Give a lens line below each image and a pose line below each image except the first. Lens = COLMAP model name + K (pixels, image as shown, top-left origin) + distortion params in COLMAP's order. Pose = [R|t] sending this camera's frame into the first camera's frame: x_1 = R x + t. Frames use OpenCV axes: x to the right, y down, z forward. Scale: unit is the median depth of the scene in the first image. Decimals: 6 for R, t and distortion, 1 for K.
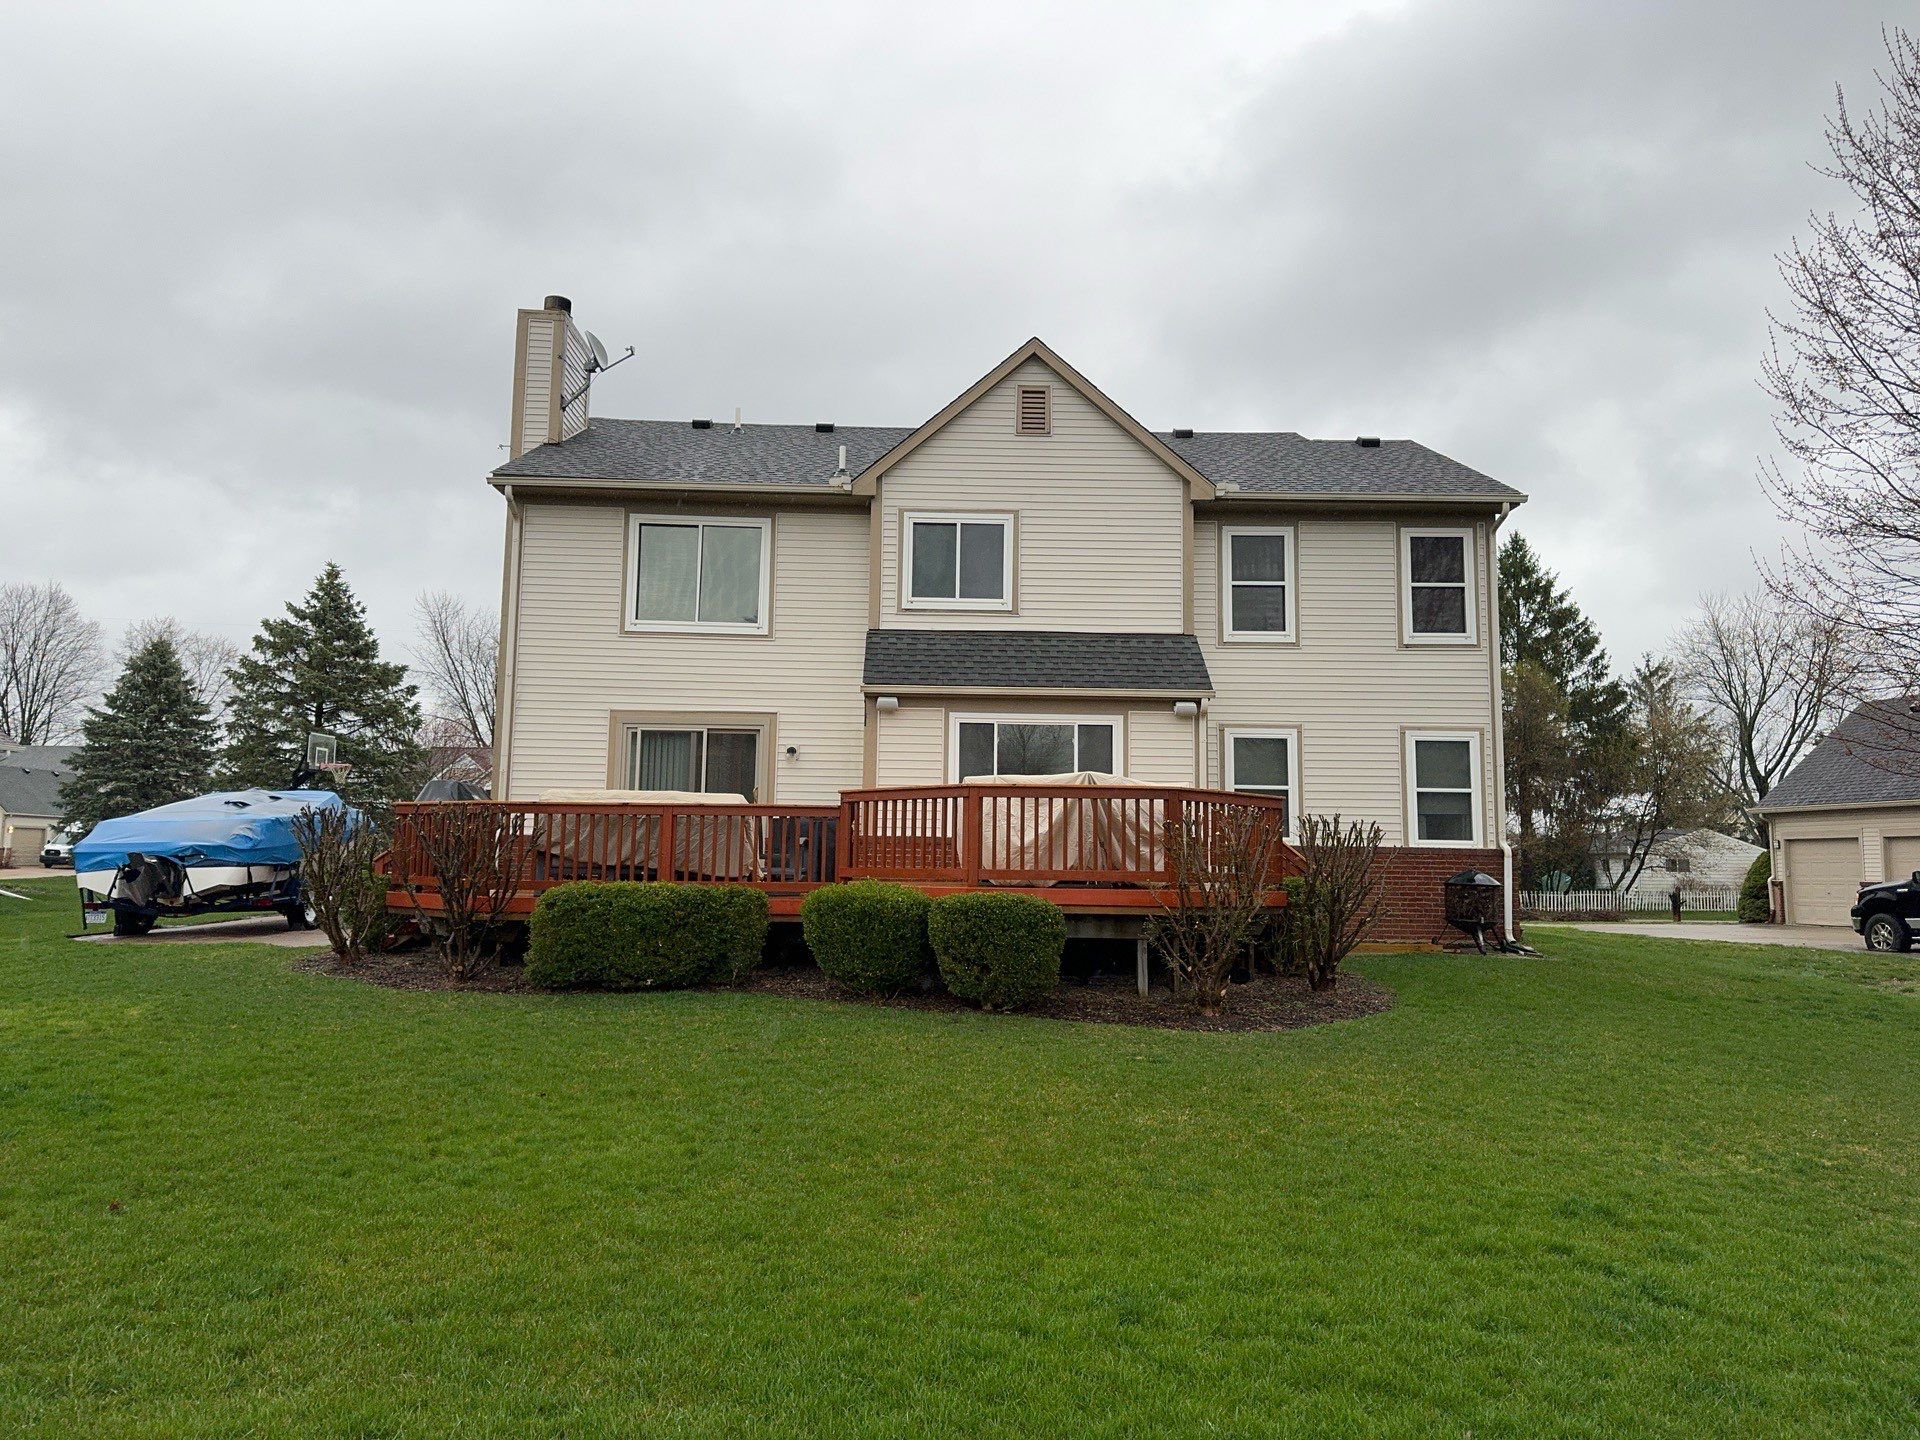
lens RADIAL K [[1368.2, 0, 960.0], [0, 1368.2, 759.2], [0, 0, 1]] dist [0.082413, -0.082380]
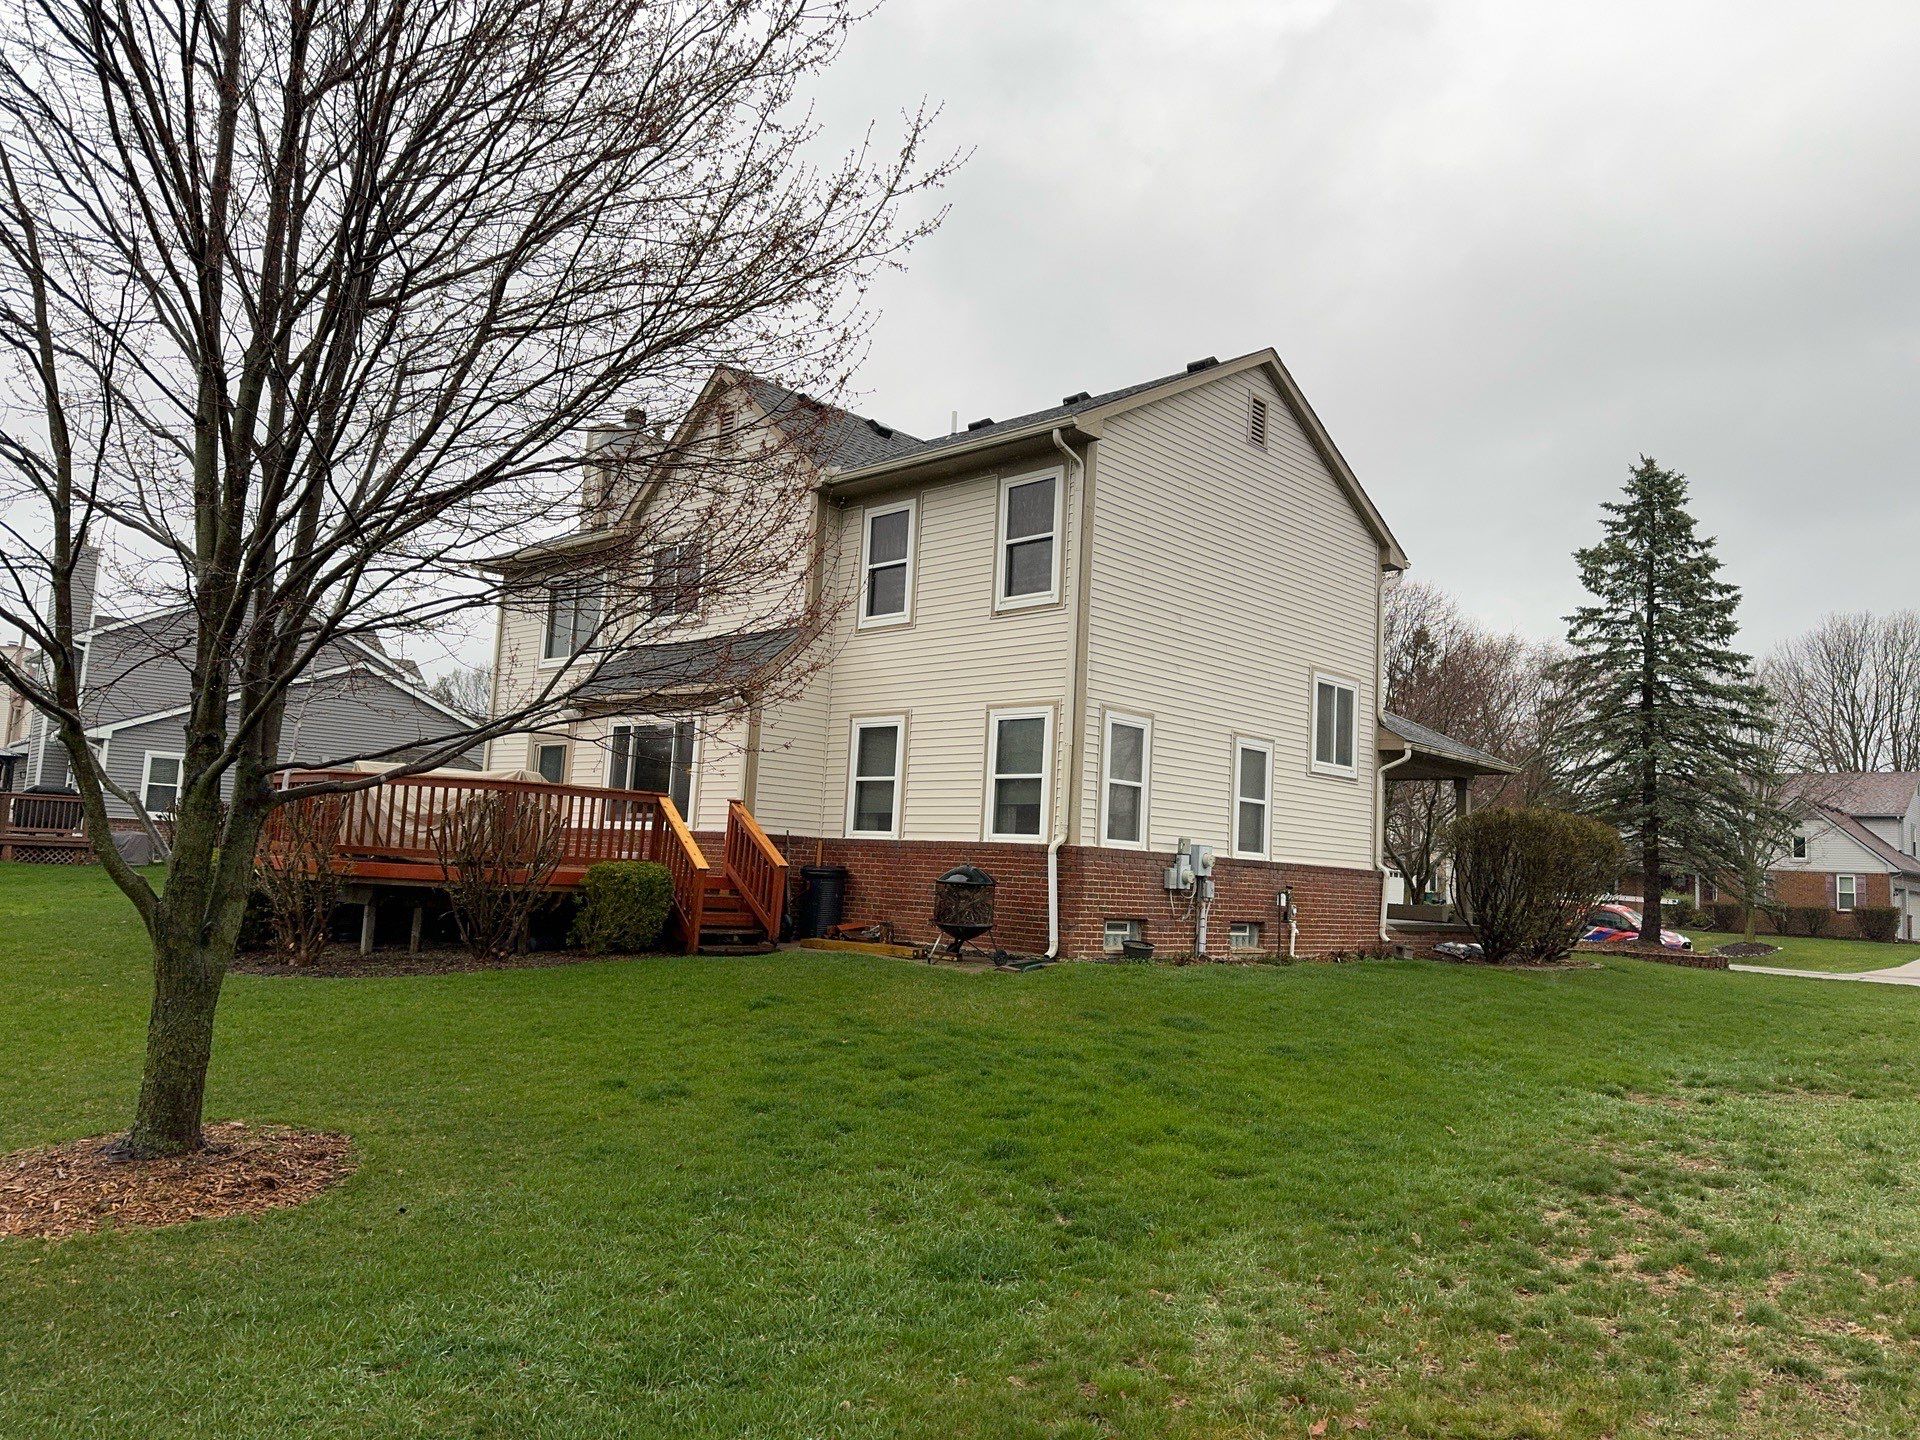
lens RADIAL K [[1368.2, 0, 960.0], [0, 1368.2, 759.2], [0, 0, 1]] dist [0.082413, -0.082380]
pose [[0.708523, -0.035836, -0.704777, 0.922683], [0.022094, 0.999347, -0.028602, 0.035284], [0.705342, 0.004694, 0.708852, 0.368754]]
